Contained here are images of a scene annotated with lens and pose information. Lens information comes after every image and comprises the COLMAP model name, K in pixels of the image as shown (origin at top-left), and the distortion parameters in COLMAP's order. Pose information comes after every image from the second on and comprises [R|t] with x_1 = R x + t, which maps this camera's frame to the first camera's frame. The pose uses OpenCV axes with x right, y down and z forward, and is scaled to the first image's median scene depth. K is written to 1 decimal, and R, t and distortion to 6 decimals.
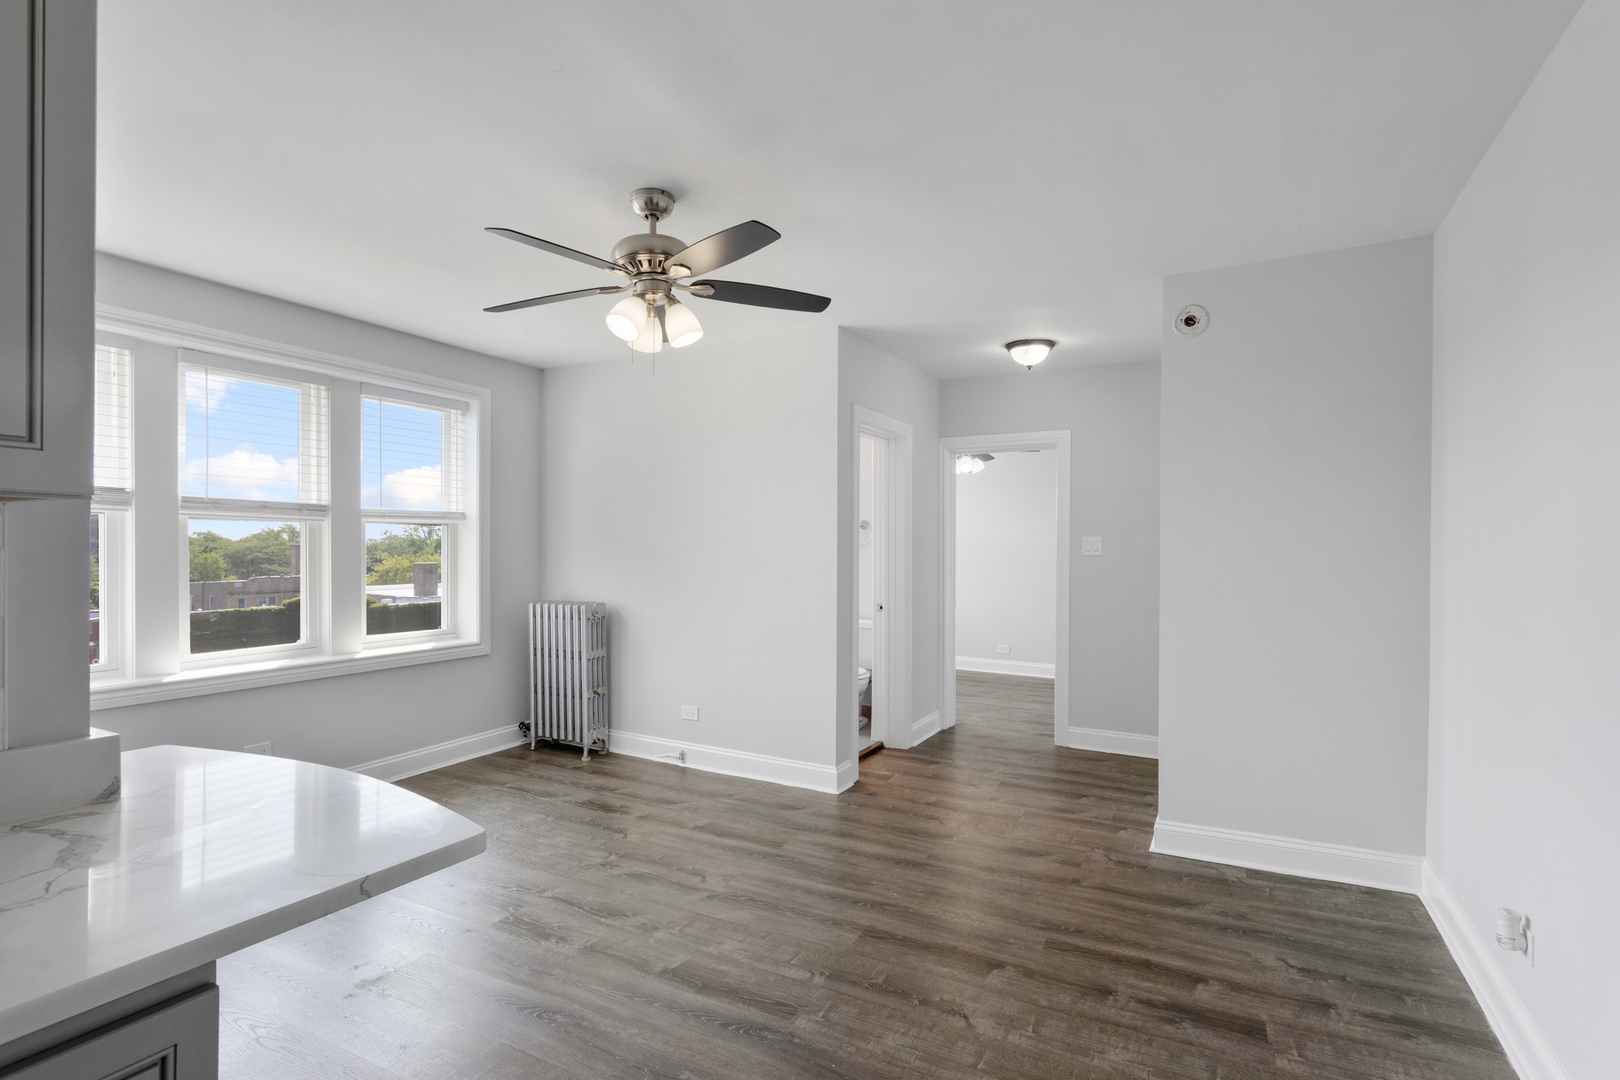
lens RADIAL K [[789.9, 0, 801.8], [0, 789.9, 547.0], [0, 0, 1]] dist [0.002966, 0.002478]
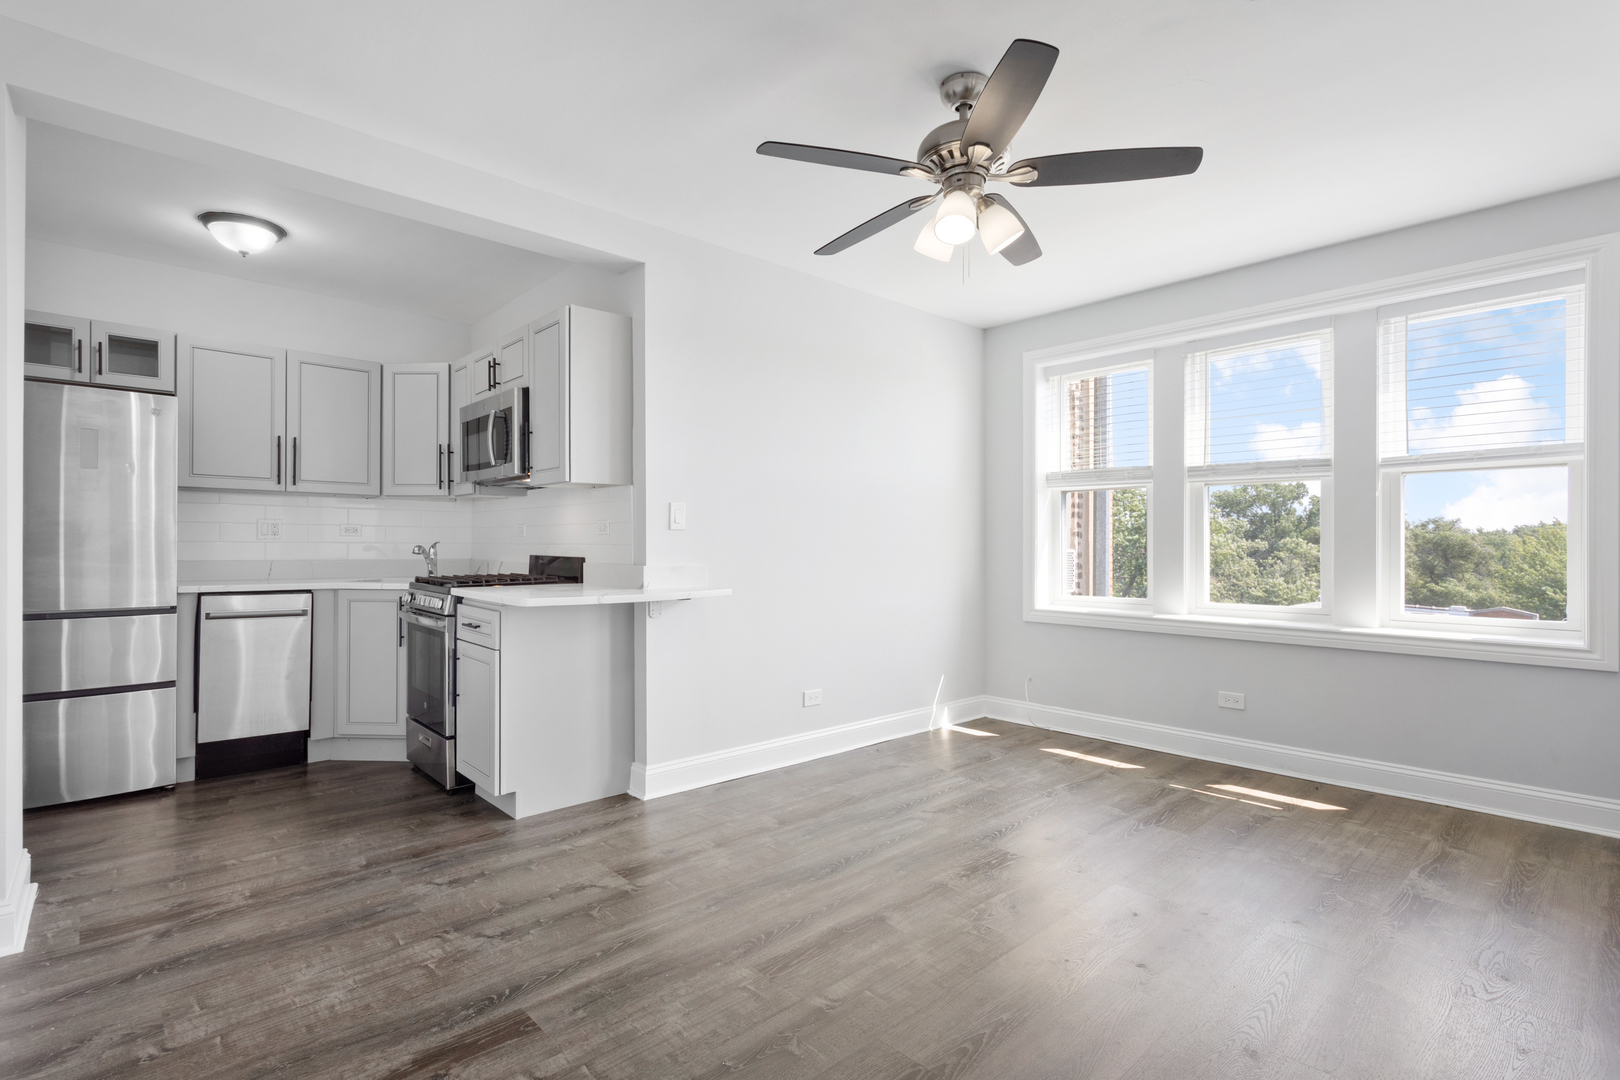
lens RADIAL K [[789.9, 0, 794.9], [0, 789.9, 548.0], [0, 0, 1]] dist [0.002966, 0.002478]
pose [[-0.342292, -0.005026, -0.939580, 0.604366], [-0.006919, 0.999972, -0.002829, 0.073401], [0.939568, 0.005533, -0.342317, 0.969159]]
